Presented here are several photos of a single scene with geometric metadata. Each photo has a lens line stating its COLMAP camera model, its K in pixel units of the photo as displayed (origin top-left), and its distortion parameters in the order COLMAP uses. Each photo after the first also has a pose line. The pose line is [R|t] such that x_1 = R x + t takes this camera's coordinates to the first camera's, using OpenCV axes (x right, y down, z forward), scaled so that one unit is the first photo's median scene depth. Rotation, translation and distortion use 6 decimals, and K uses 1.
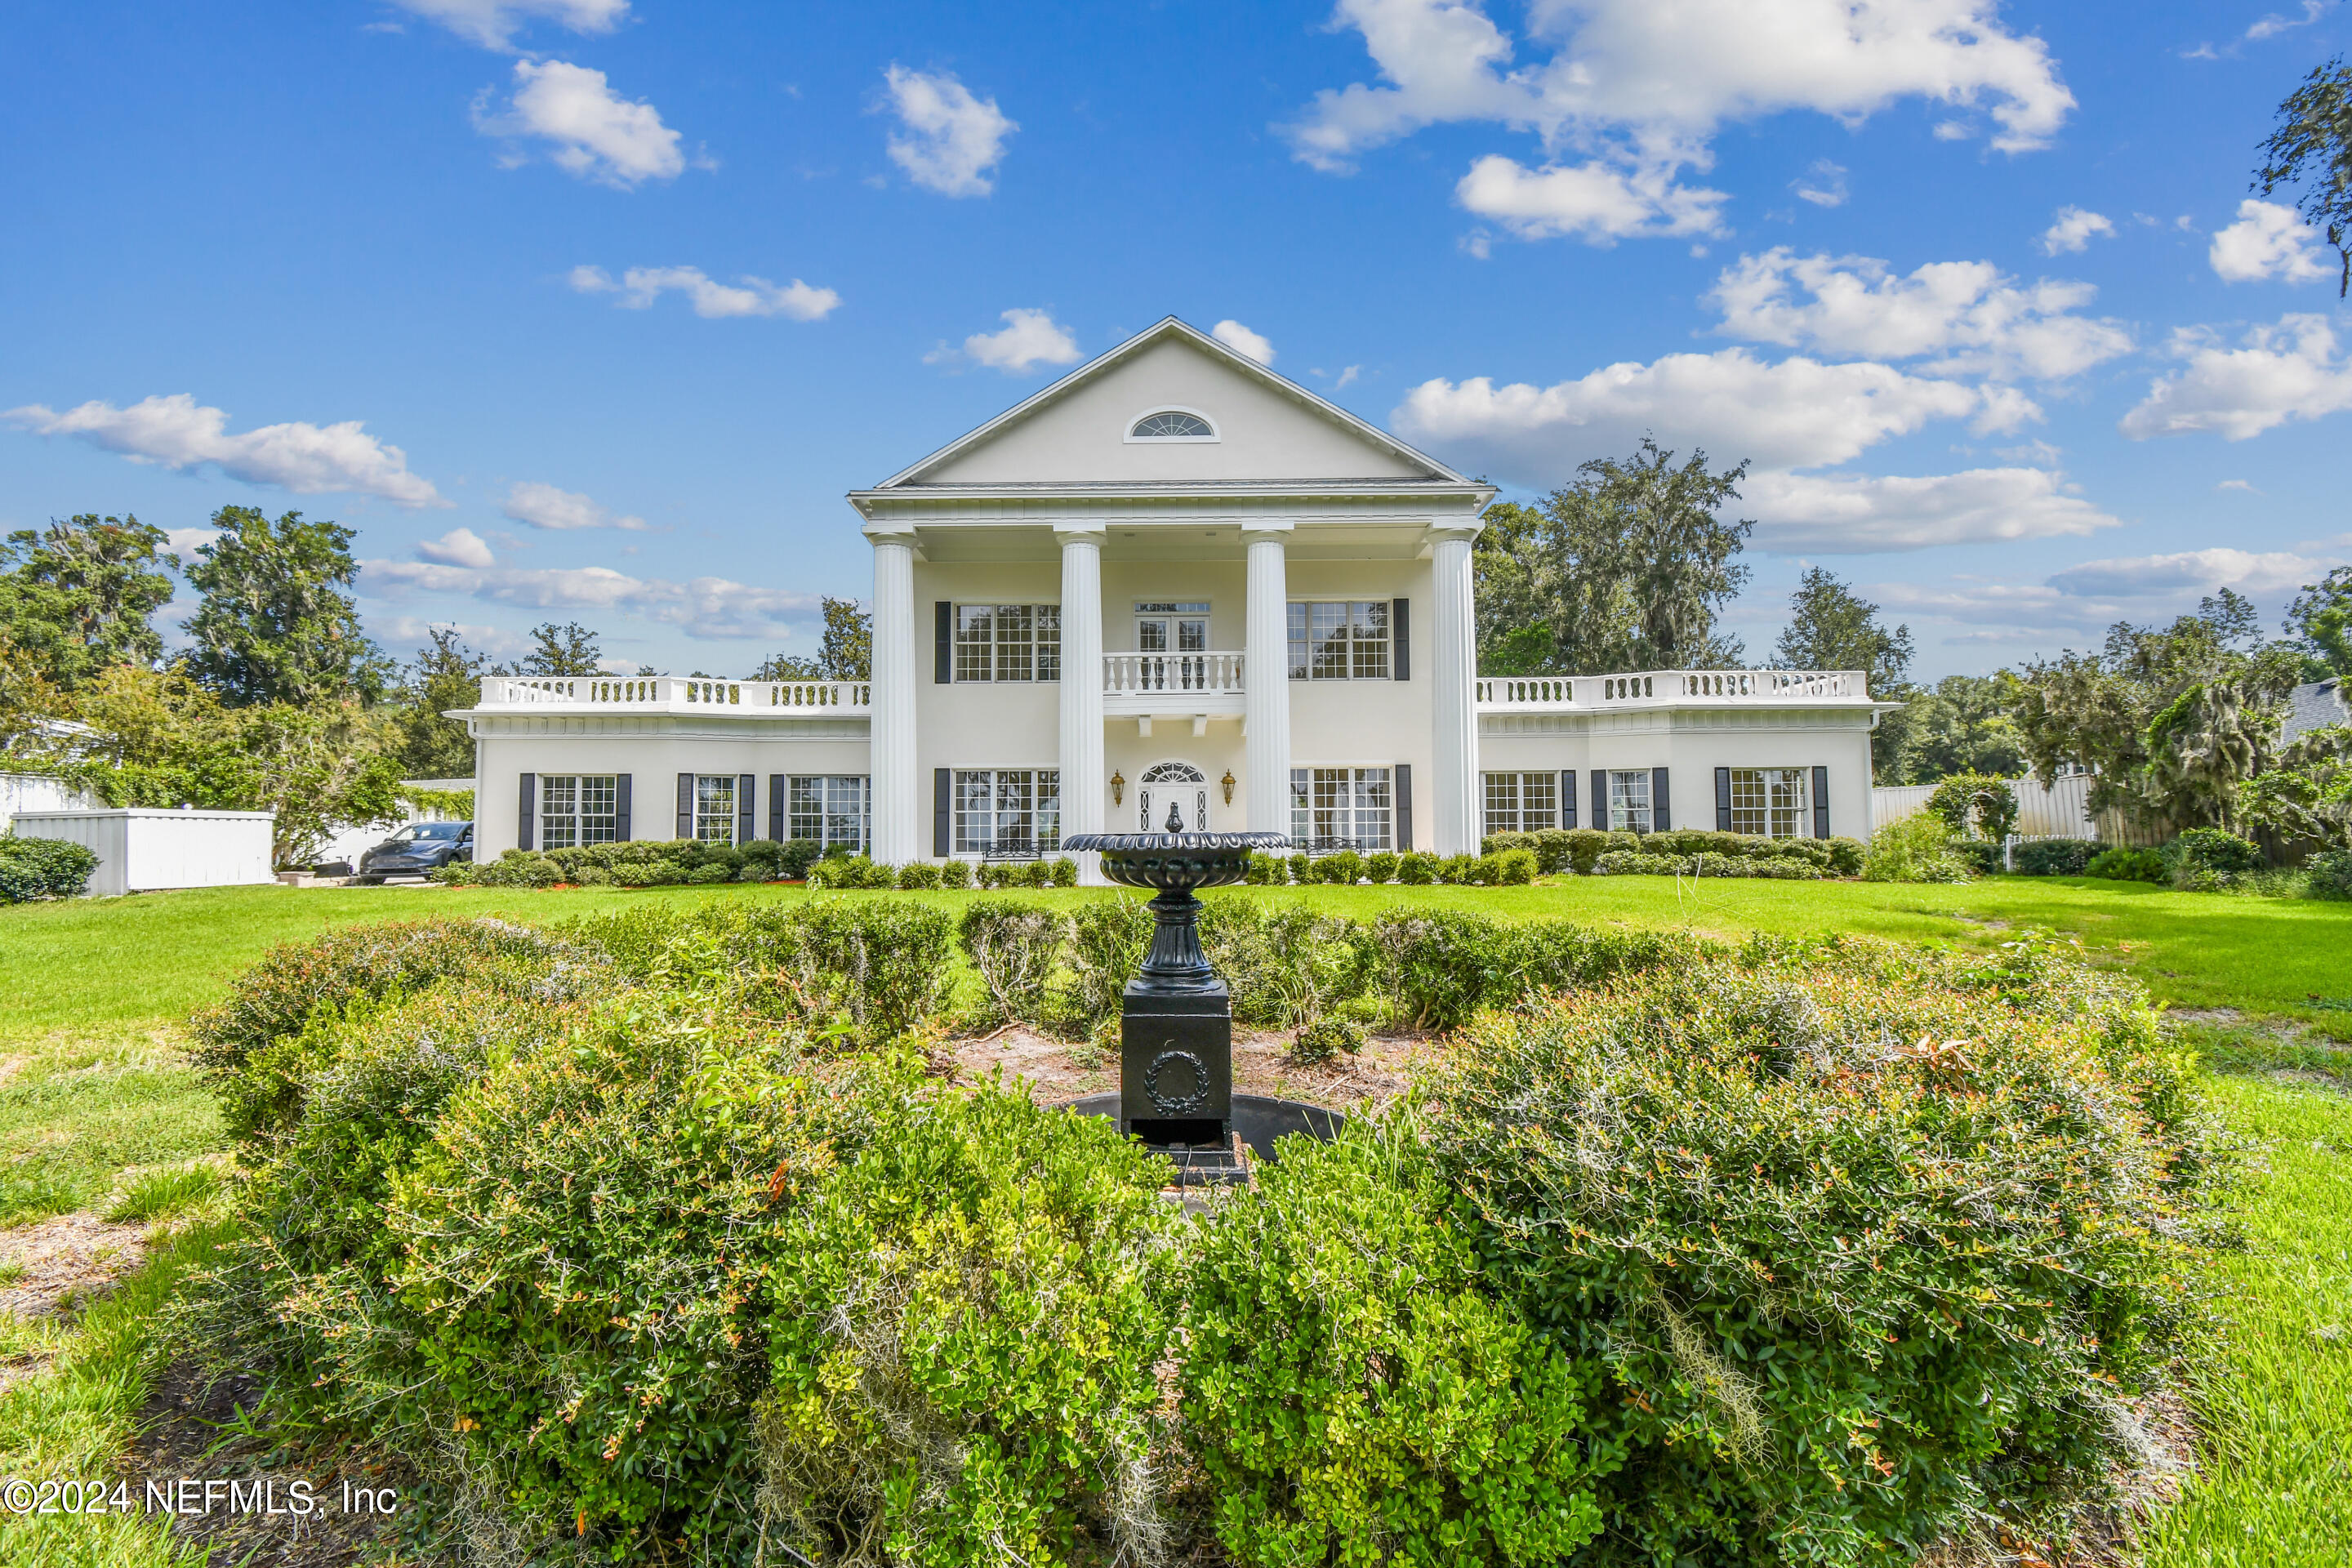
lens RADIAL K [[1025.8, 0, 1173.2], [0, 1025.8, 799.7], [0, 0, 1]] dist [0.028404, -0.008034]
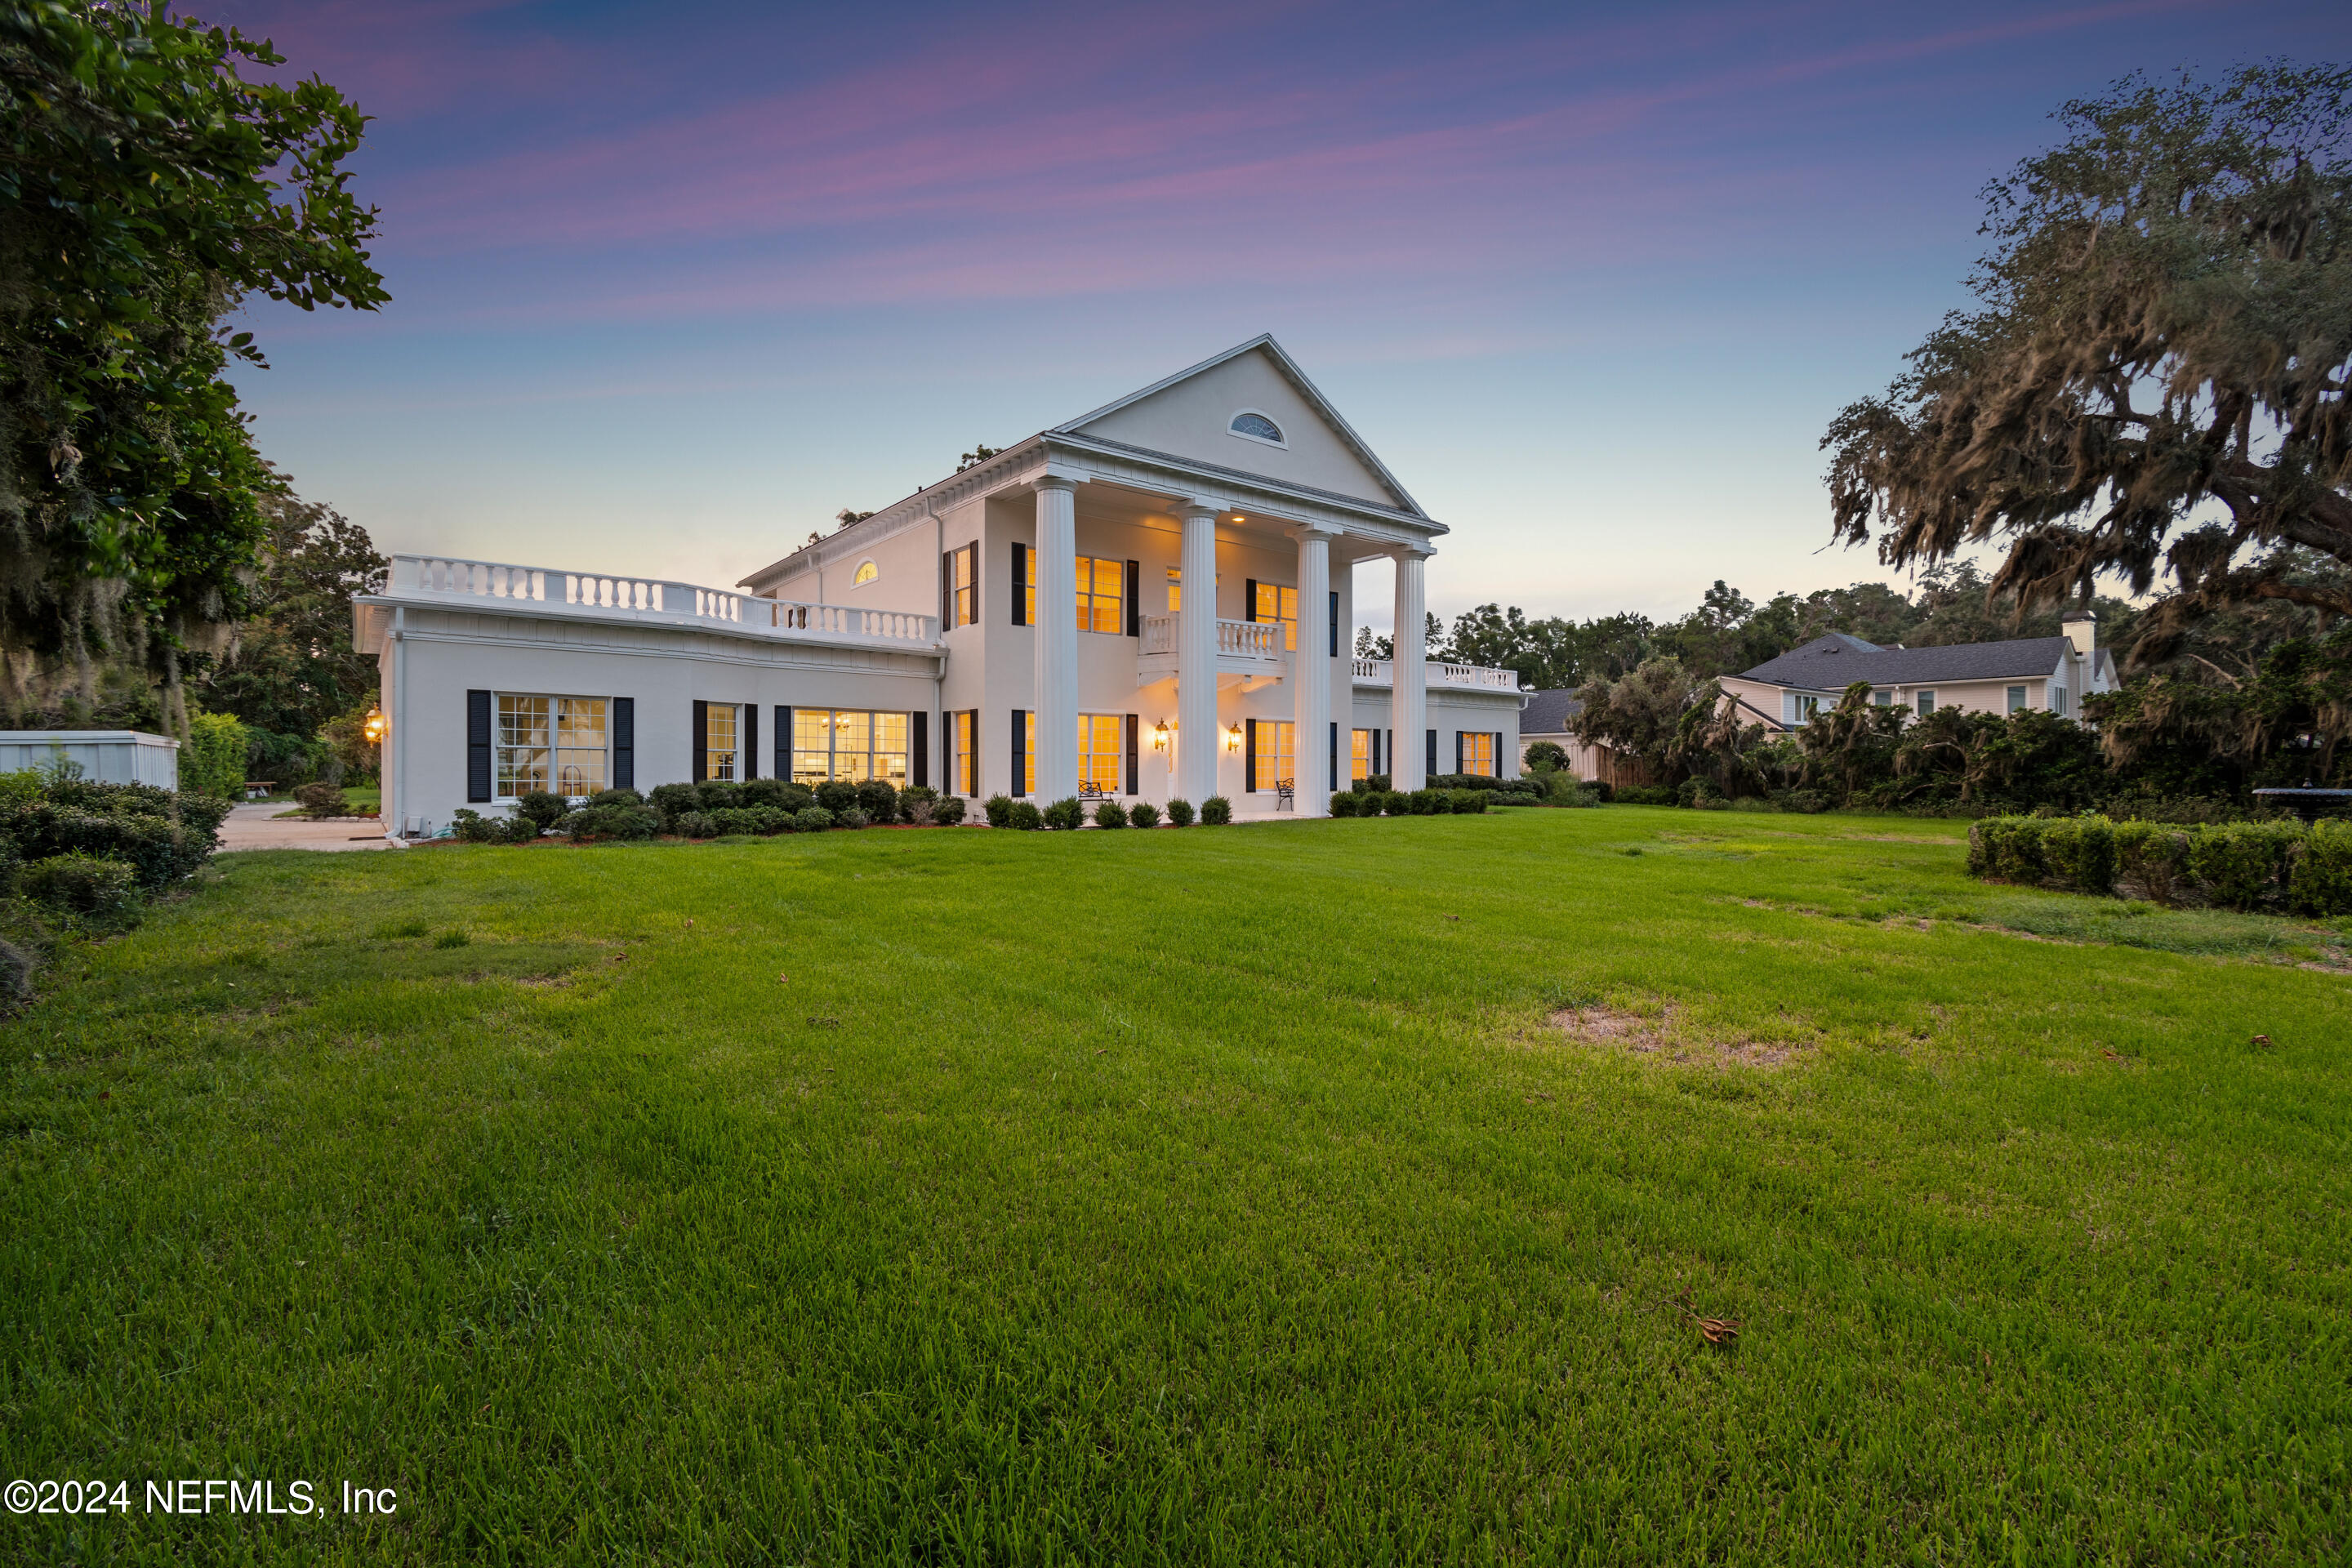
lens RADIAL K [[1025.8, 0, 1184.2], [0, 1025.8, 780.1], [0, 0, 1]] dist [0.028404, -0.008034]
pose [[0.794990, 0.000769, 0.606622, -0.687153], [-0.023059, 0.999315, 0.028952, 0.005529], [-0.606184, -0.037005, 0.794463, 0.088275]]
